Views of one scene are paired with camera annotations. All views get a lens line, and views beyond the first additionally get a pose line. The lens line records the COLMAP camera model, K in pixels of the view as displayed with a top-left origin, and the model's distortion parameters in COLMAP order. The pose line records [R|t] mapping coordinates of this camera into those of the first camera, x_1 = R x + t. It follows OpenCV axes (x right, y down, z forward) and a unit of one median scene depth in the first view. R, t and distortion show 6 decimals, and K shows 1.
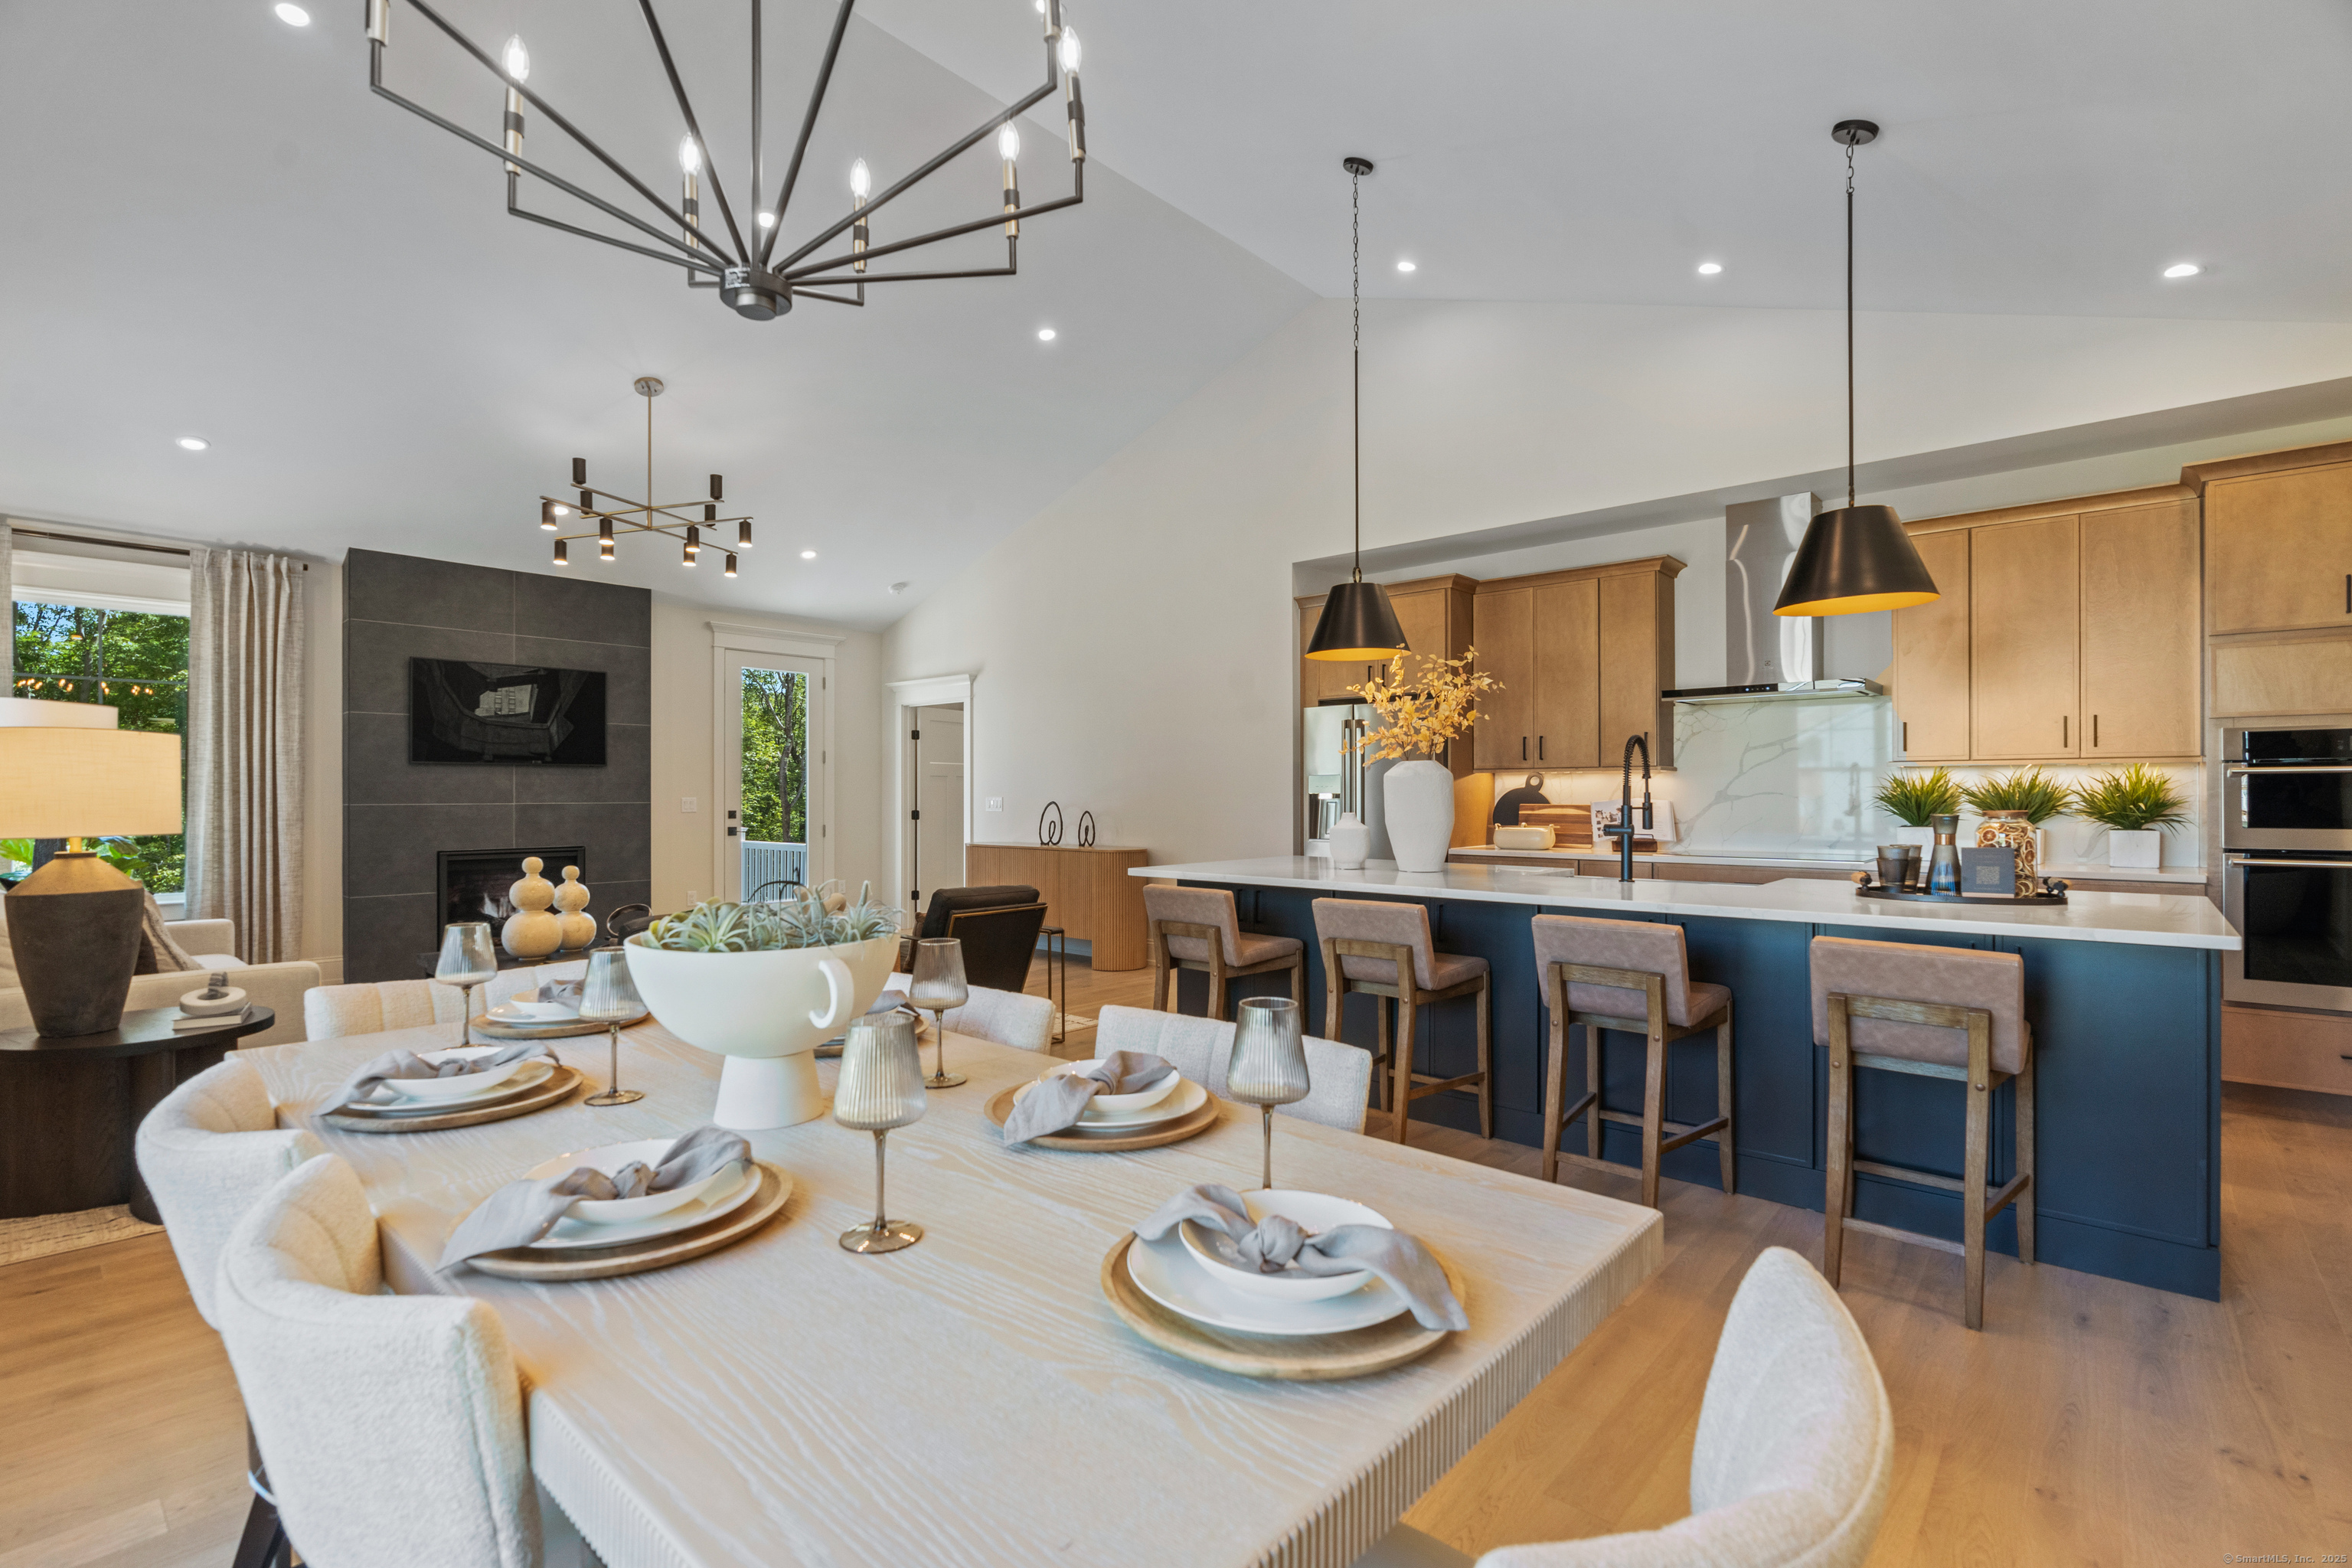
lens RADIAL K [[1073.2, 0, 1175.0], [0, 1073.2, 795.3], [0, 0, 1]] dist [-0.009457, 0.004716]
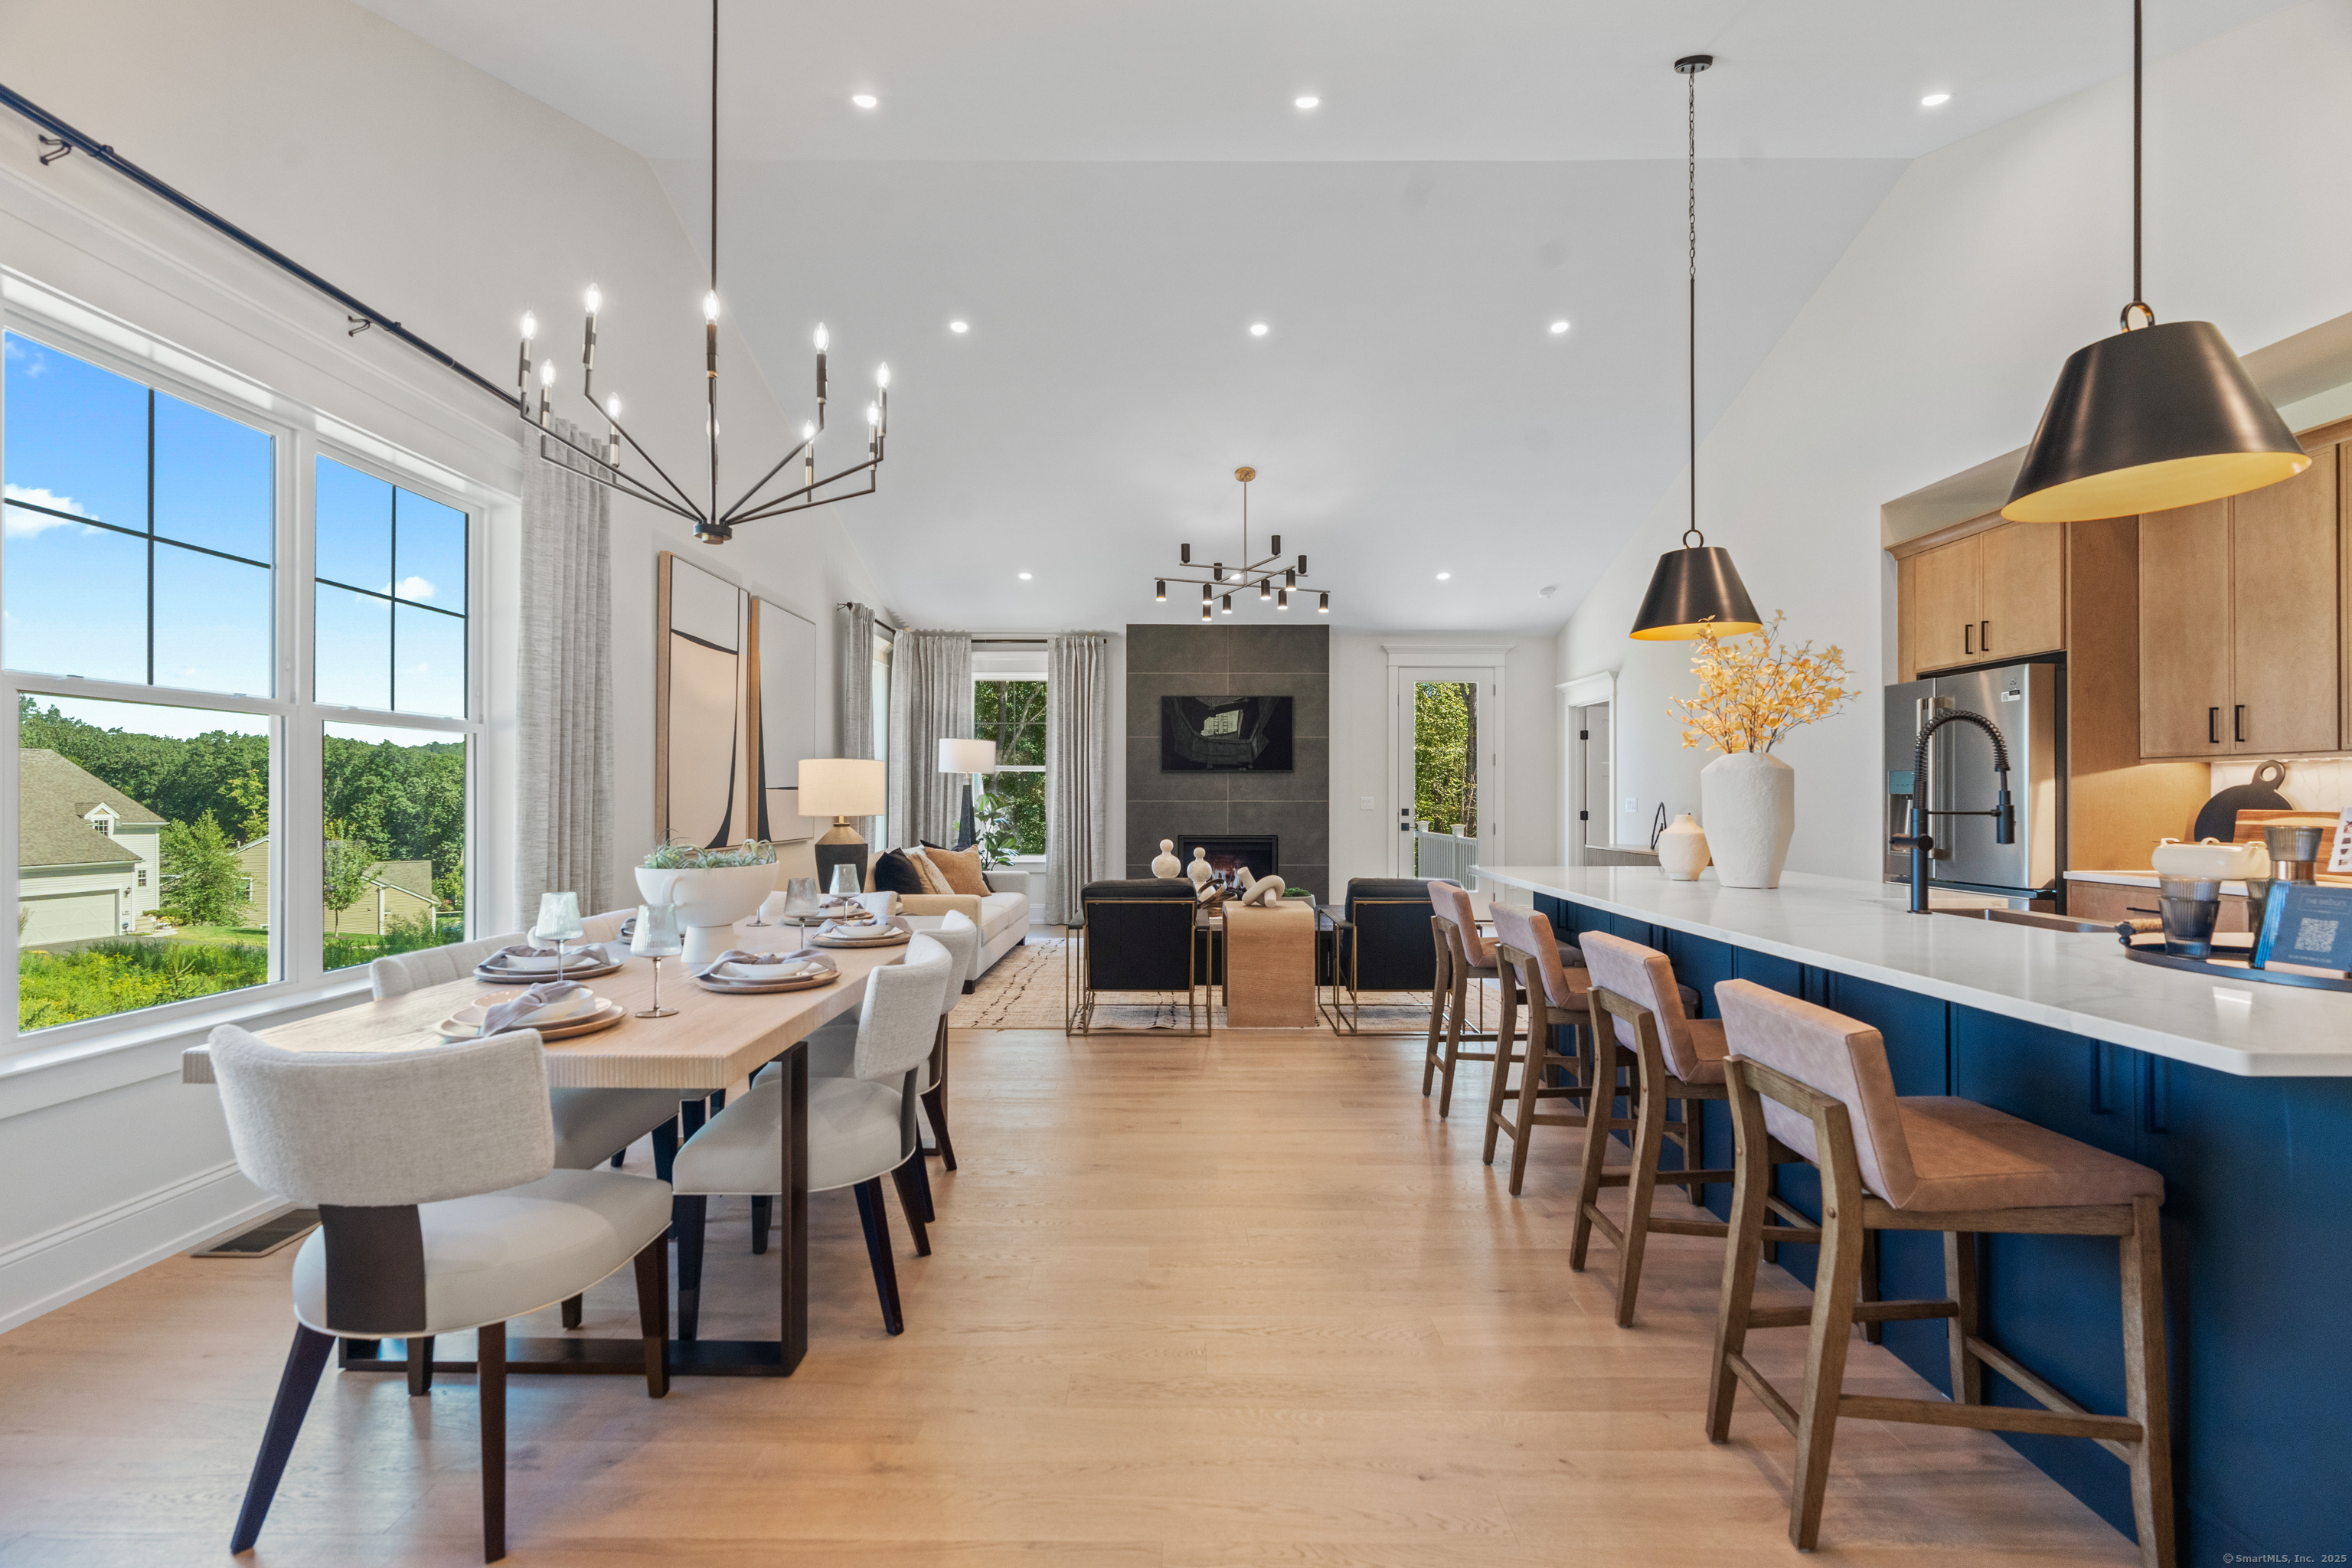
lens RADIAL K [[1073.2, 0, 1175.7], [0, 1073.2, 792.7], [0, 0, 1]] dist [-0.009457, 0.004716]
pose [[0.664966, -0.000588, -0.746874, 0.415097], [-0.001888, 0.999995, -0.002468, 0.000971], [0.746871, 0.003051, 0.664962, 0.091936]]
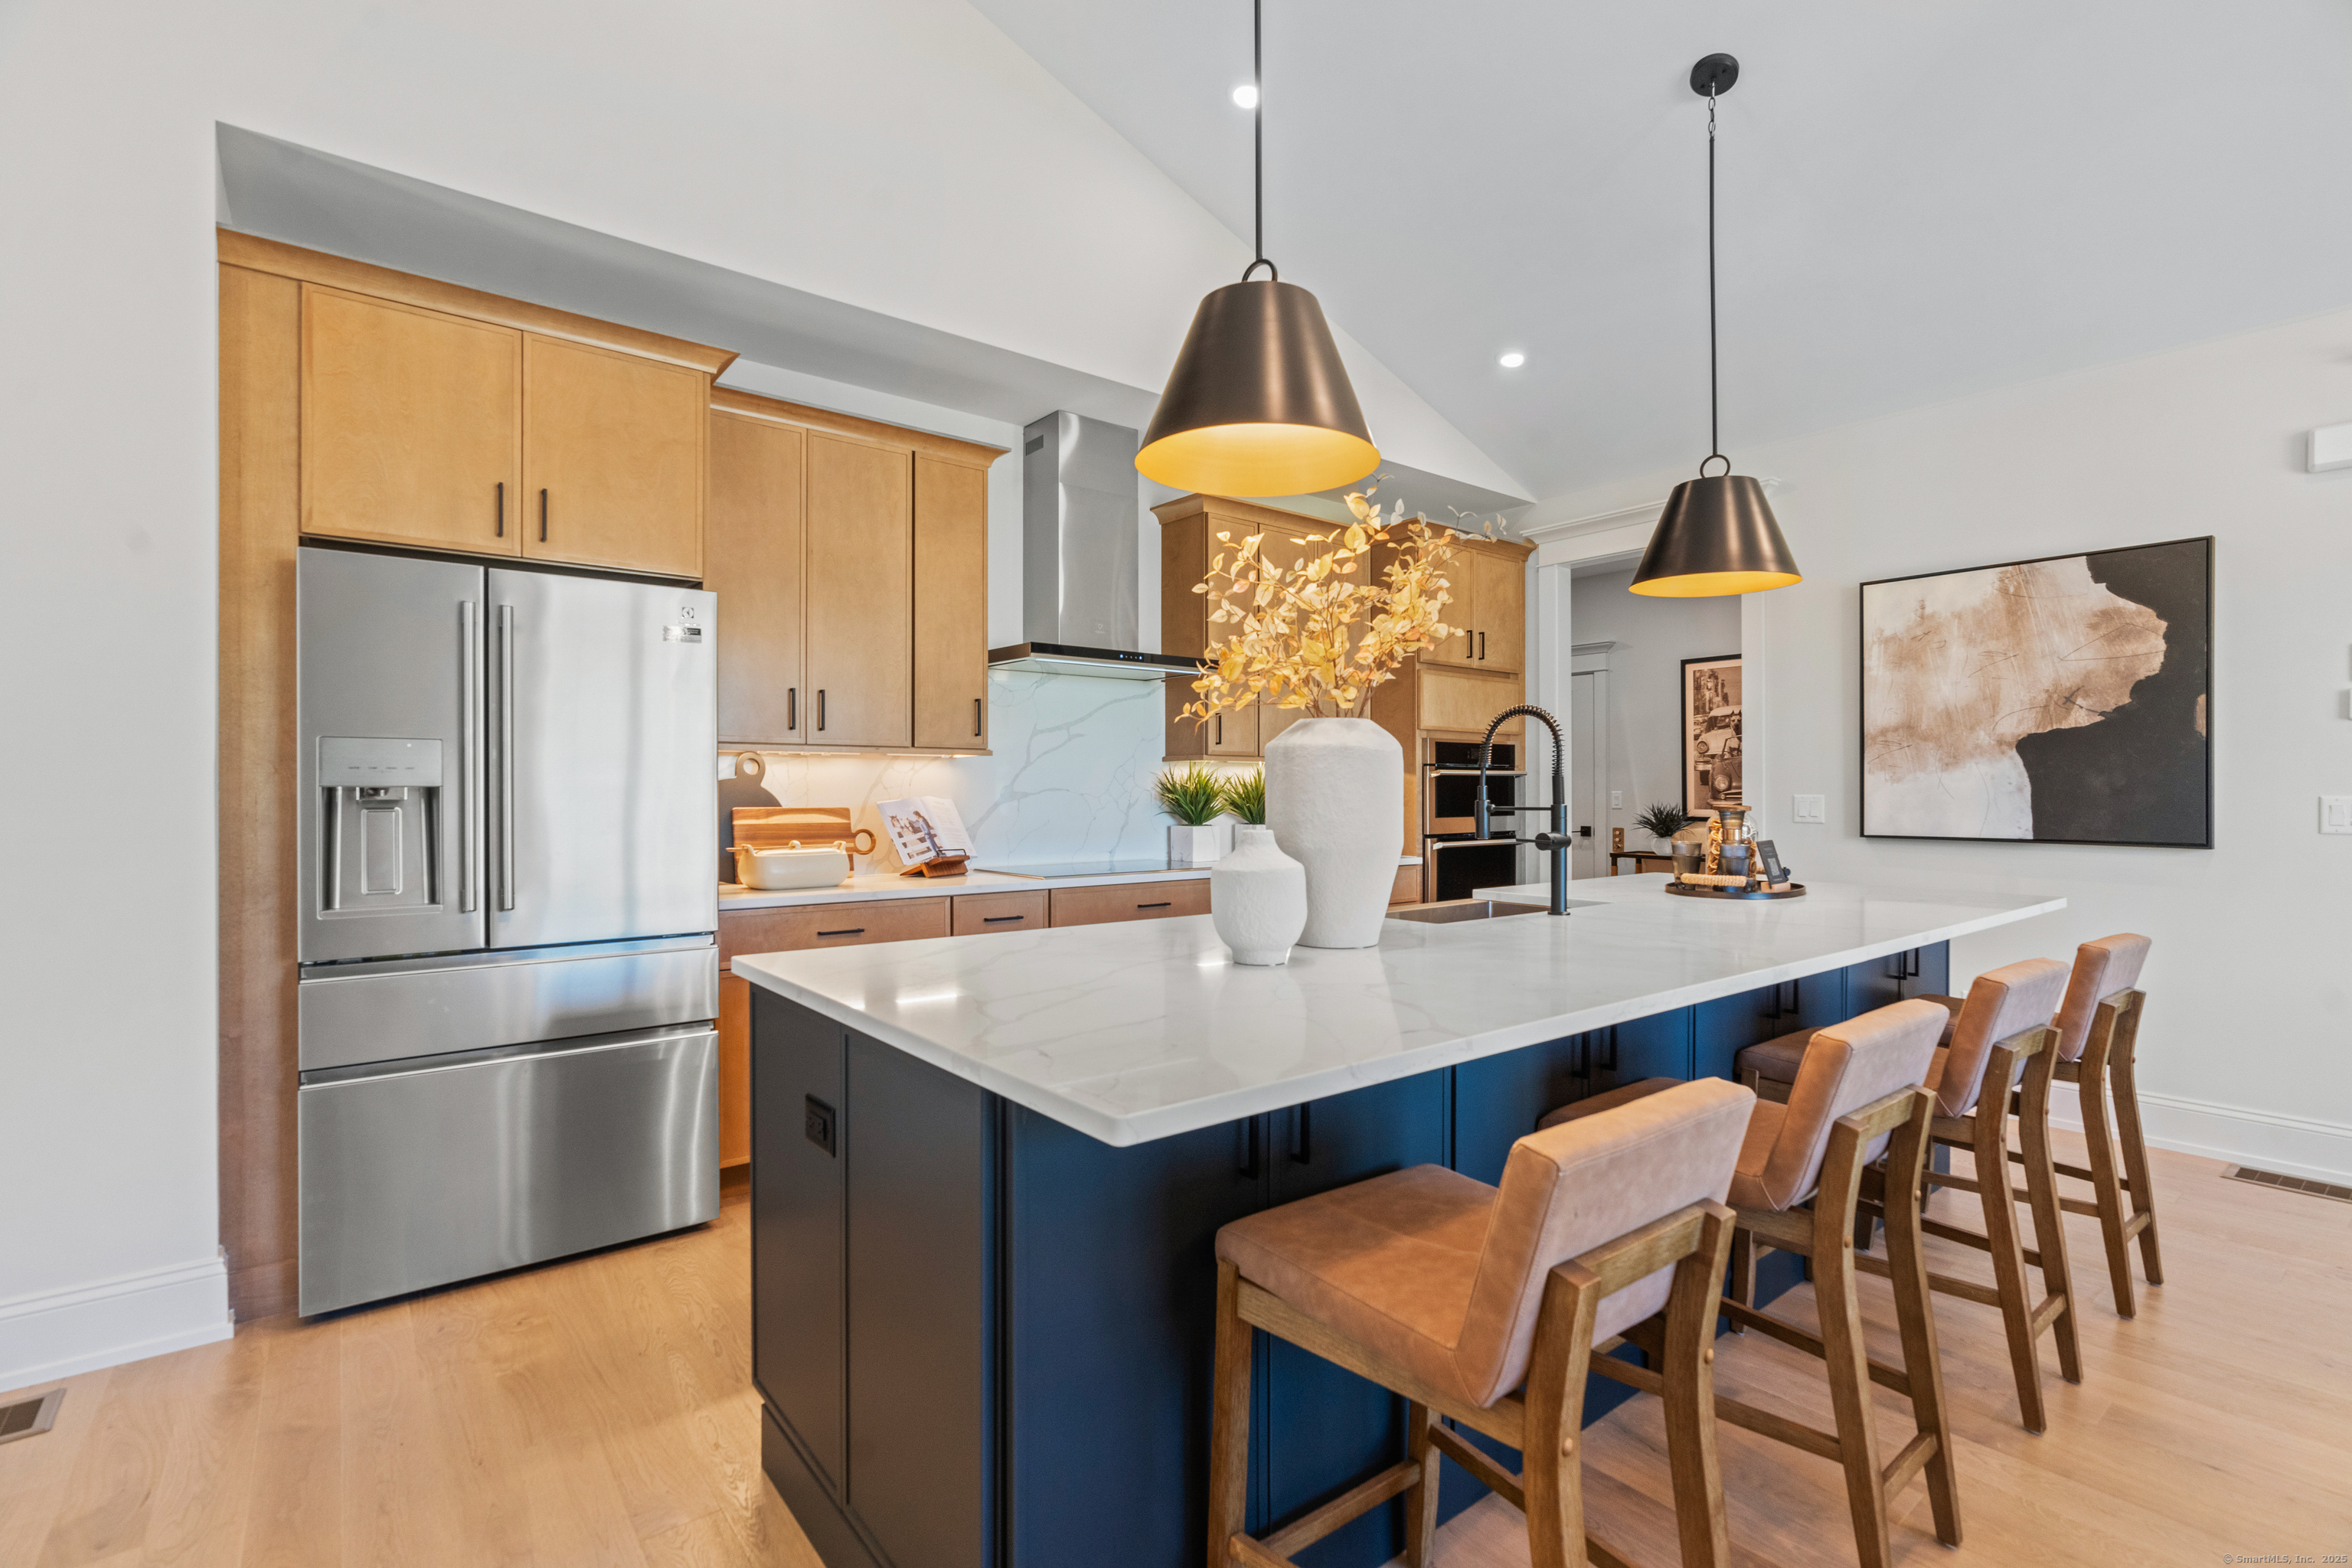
lens RADIAL K [[1073.2, 0, 1170.4], [0, 1073.2, 792.0], [0, 0, 1]] dist [-0.009457, 0.004716]
pose [[0.178224, 0.002278, 0.983987, -0.206030], [0.000163, 0.999997, -0.002345, 0.001756], [-0.983990, 0.000578, 0.178223, 0.744099]]
